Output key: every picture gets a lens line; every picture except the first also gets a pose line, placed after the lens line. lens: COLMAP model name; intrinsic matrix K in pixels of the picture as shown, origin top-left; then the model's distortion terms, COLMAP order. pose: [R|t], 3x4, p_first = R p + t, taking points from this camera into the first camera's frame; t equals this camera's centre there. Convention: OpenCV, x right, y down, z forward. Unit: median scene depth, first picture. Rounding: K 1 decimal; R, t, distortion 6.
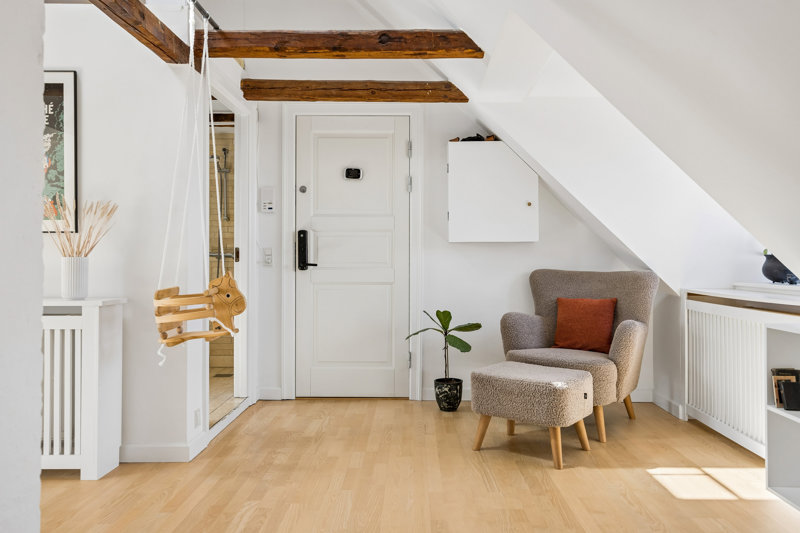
lens RADIAL K [[603.2, 0, 406.4], [0, 603.2, 259.5], [0, 0, 1]] dist [0.003139, 0.001571]
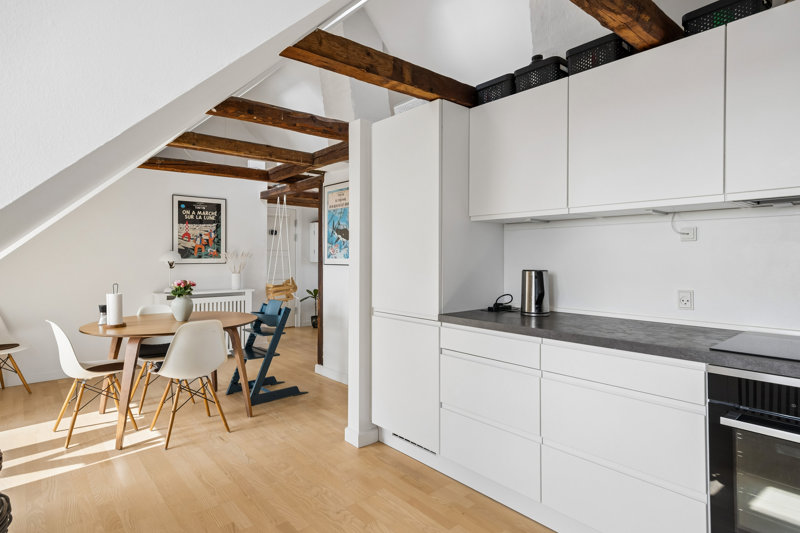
lens RADIAL K [[439.1, 0, 400.7], [0, 439.1, 262.8], [0, 0, 1]] dist [0.002233, 0.000108]
pose [[0.749240, 0.000518, 0.662298, -0.951688], [-0.016149, 0.999717, 0.017487, -0.071576], [-0.662102, -0.023797, 0.749036, -0.675137]]
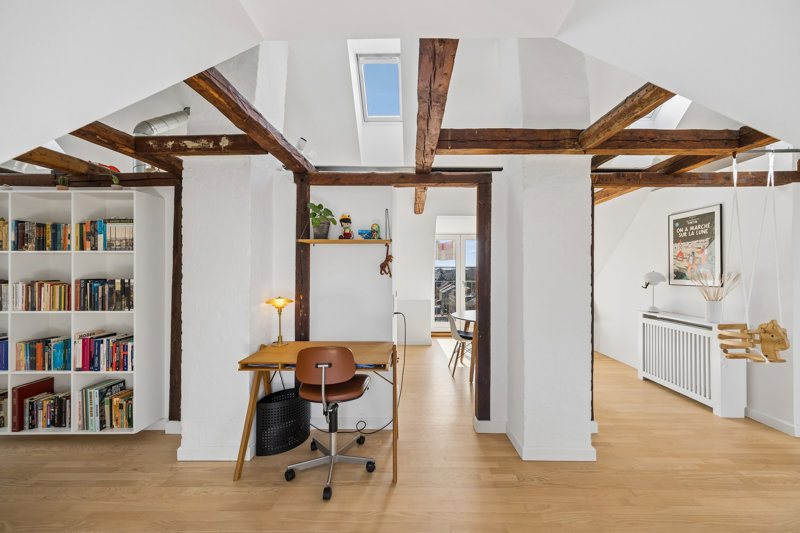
lens RADIAL K [[316.3, 0, 402.5], [0, 316.3, 270.6], [0, 0, 1]] dist [0.009788, -0.000091]
pose [[-0.022560, 0.002143, -0.999743, 0.392511], [0.010474, 0.999943, 0.001907, -0.086989], [0.999691, -0.010428, -0.022582, 0.000722]]
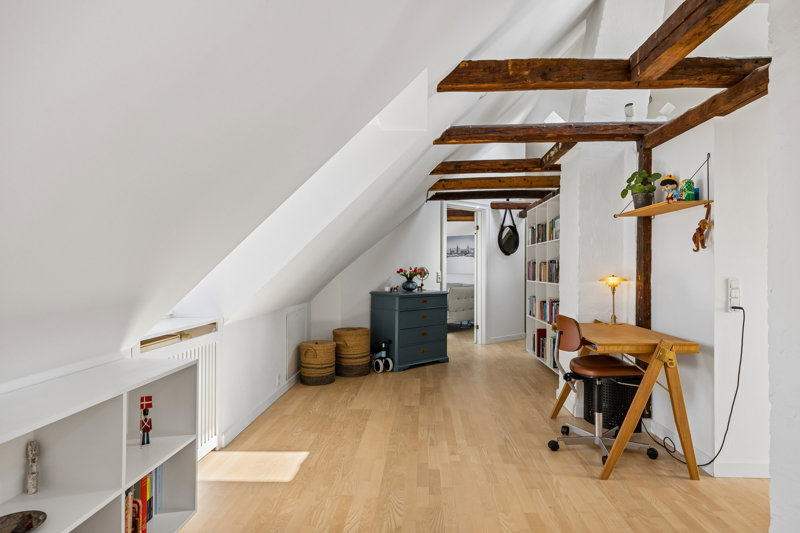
lens RADIAL K [[452.2, 0, 402.4], [0, 452.2, 265.8], [0, 0, 1]] dist [-0.001611, -0.000252]
pose [[-0.998559, 0.000638, 0.053658, 0.113805], [-0.000205, 0.999877, -0.015700, -0.037345], [-0.053662, -0.015689, -0.998436, 0.679129]]
